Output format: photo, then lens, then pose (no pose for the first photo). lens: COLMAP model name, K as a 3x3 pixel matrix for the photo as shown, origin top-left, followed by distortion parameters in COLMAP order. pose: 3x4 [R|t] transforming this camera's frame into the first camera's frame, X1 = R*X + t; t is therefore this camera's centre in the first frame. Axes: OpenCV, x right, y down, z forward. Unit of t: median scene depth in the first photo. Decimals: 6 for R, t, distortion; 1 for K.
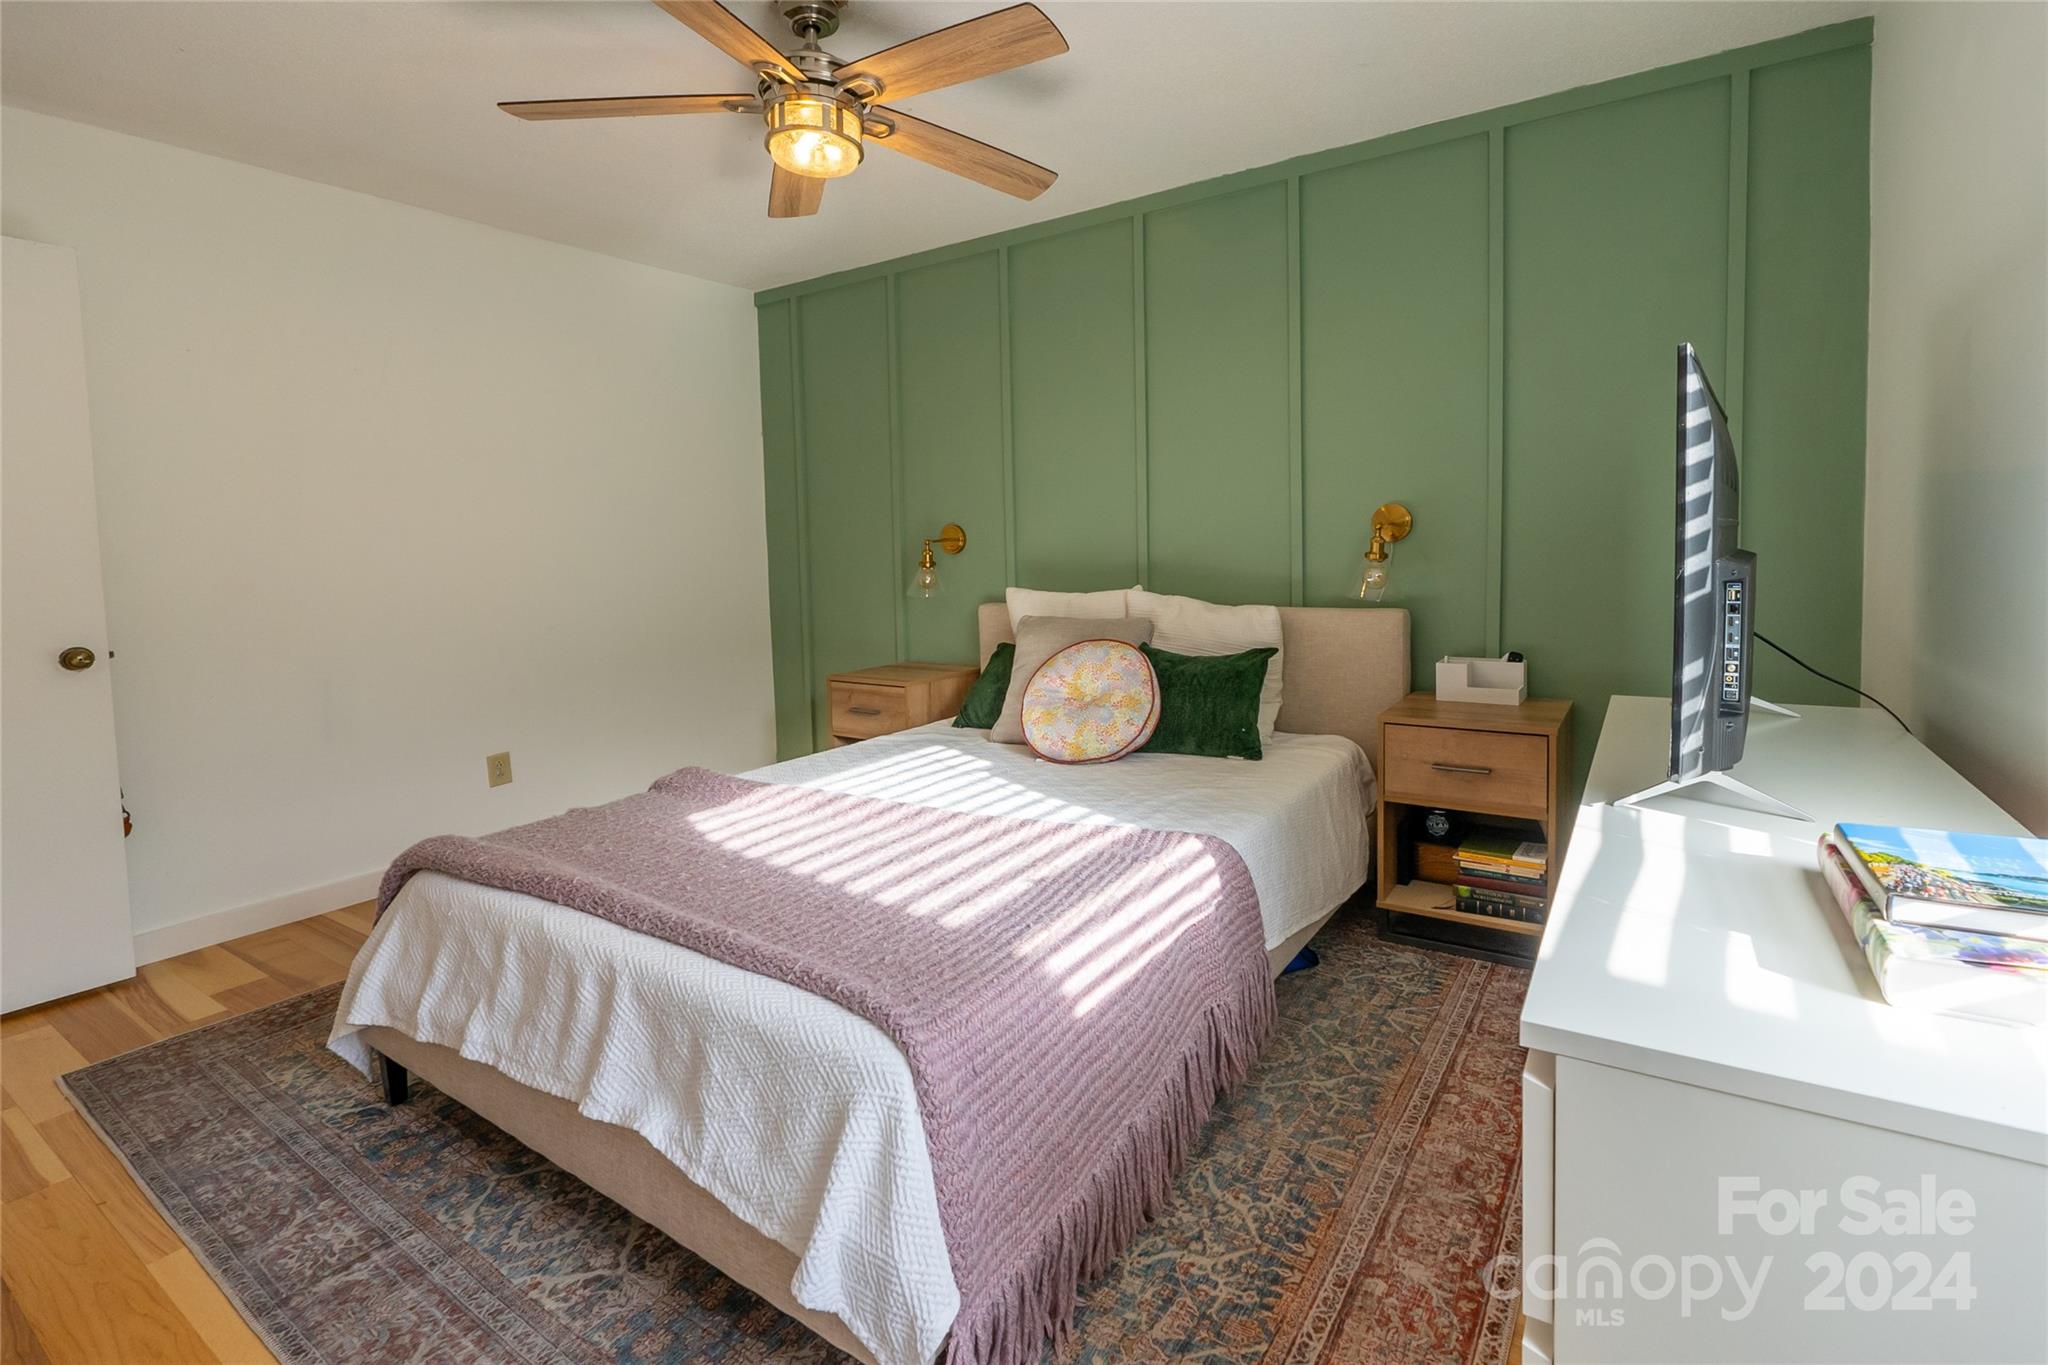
lens RADIAL K [[944.7, 0, 1019.6], [0, 944.7, 600.3], [0, 0, 1]] dist [-0.004035, -0.000524]
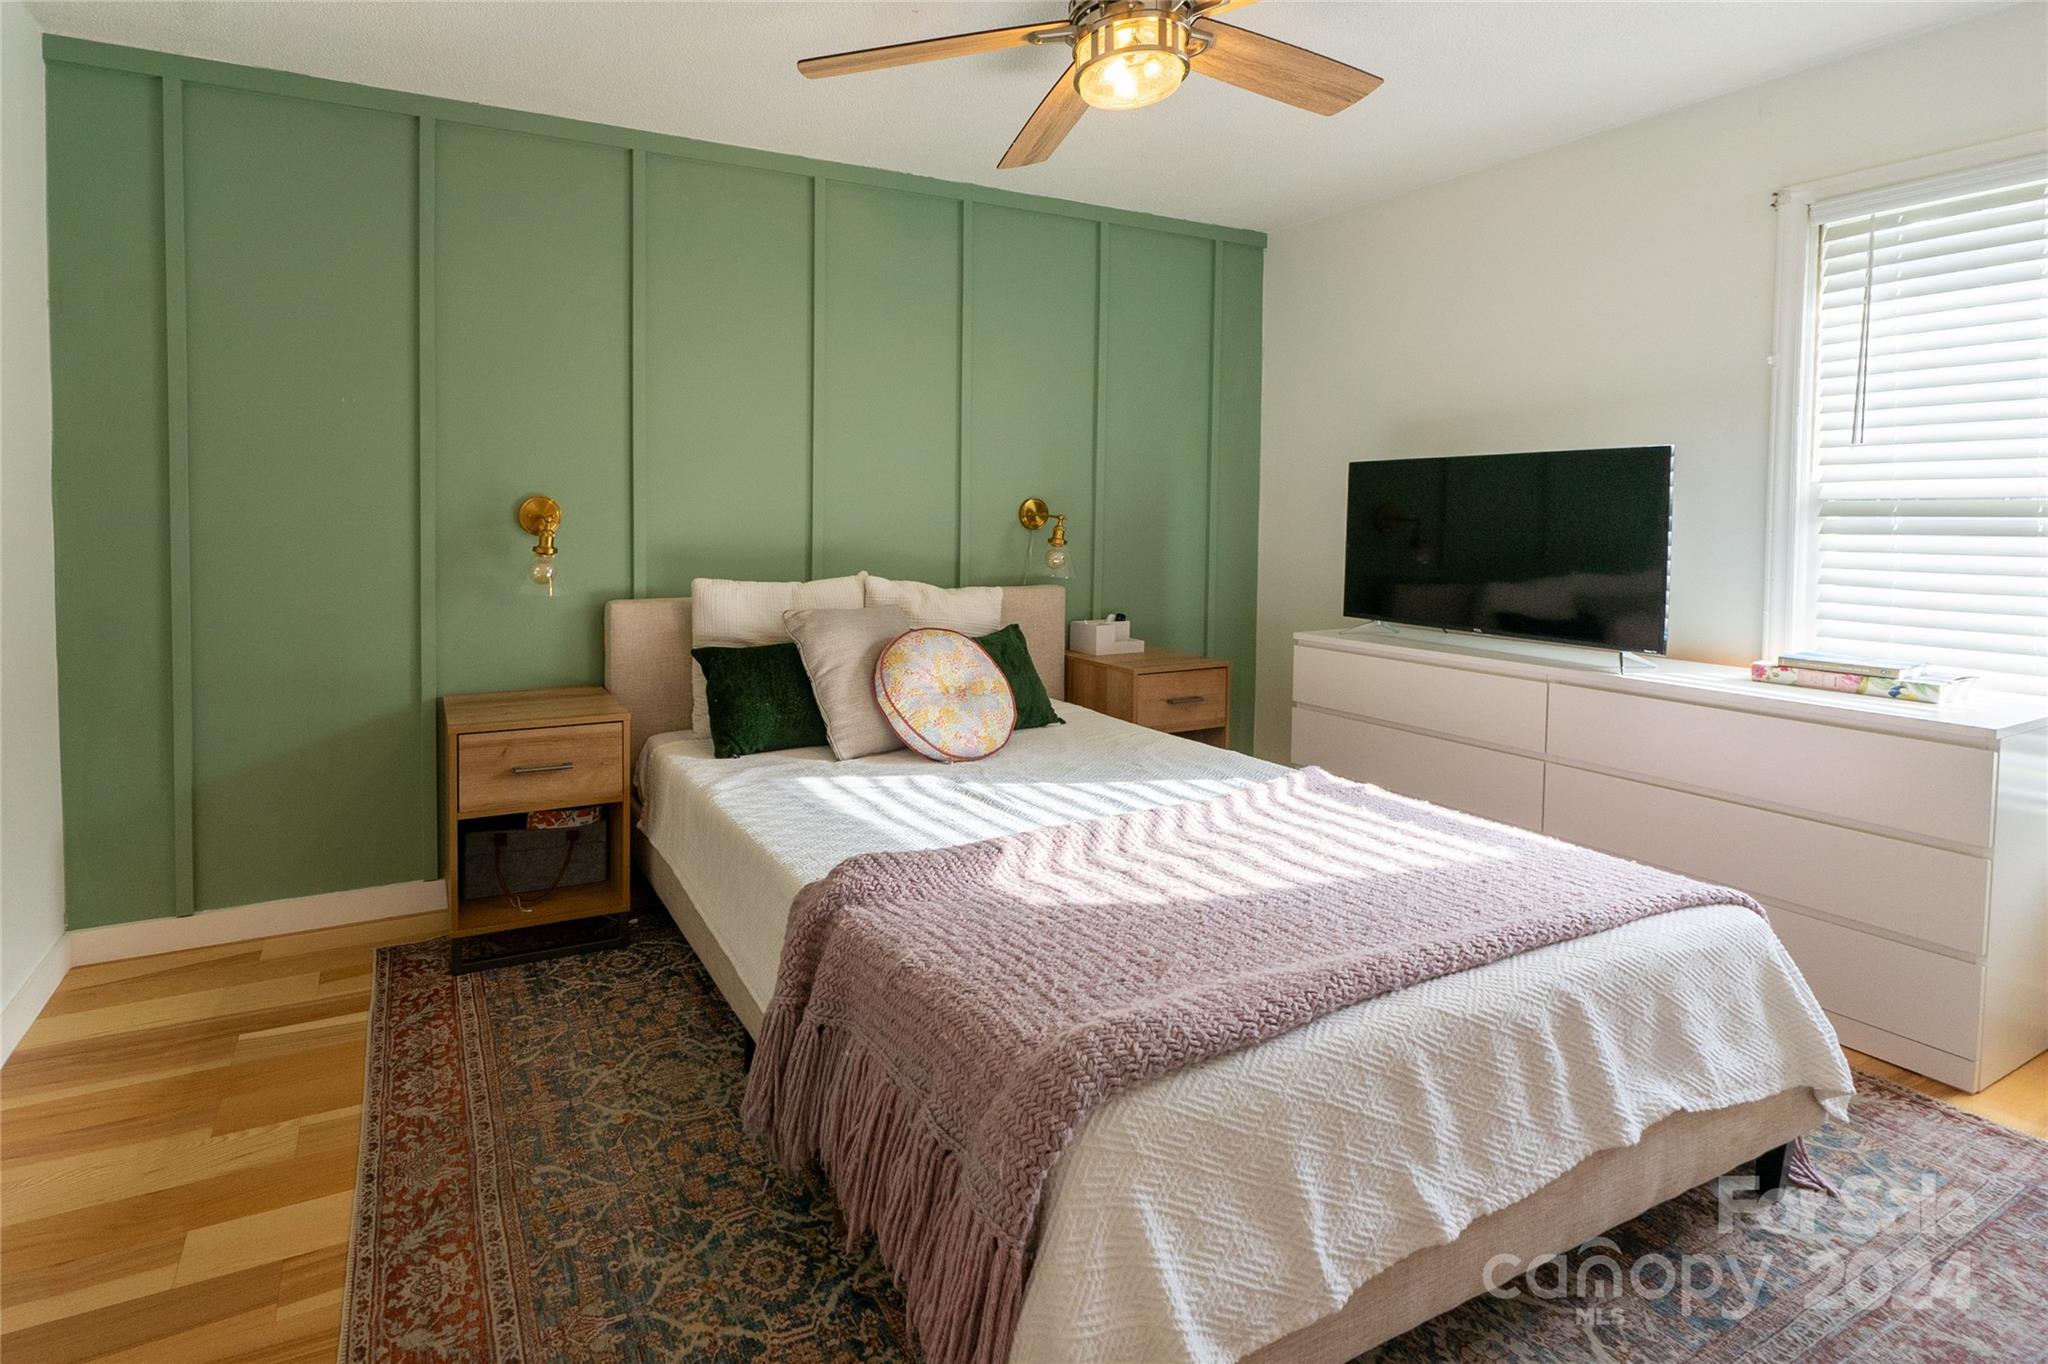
lens RADIAL K [[917.9, 0, 1024.4], [0, 917.9, 549.3], [0, 0, 1]] dist [-0.002266, -0.000118]
pose [[0.516331, -0.005260, 0.856373, -0.686514], [0.034357, 0.999303, -0.014578, -0.022278], [-0.855700, 0.036950, 0.516152, 0.455065]]
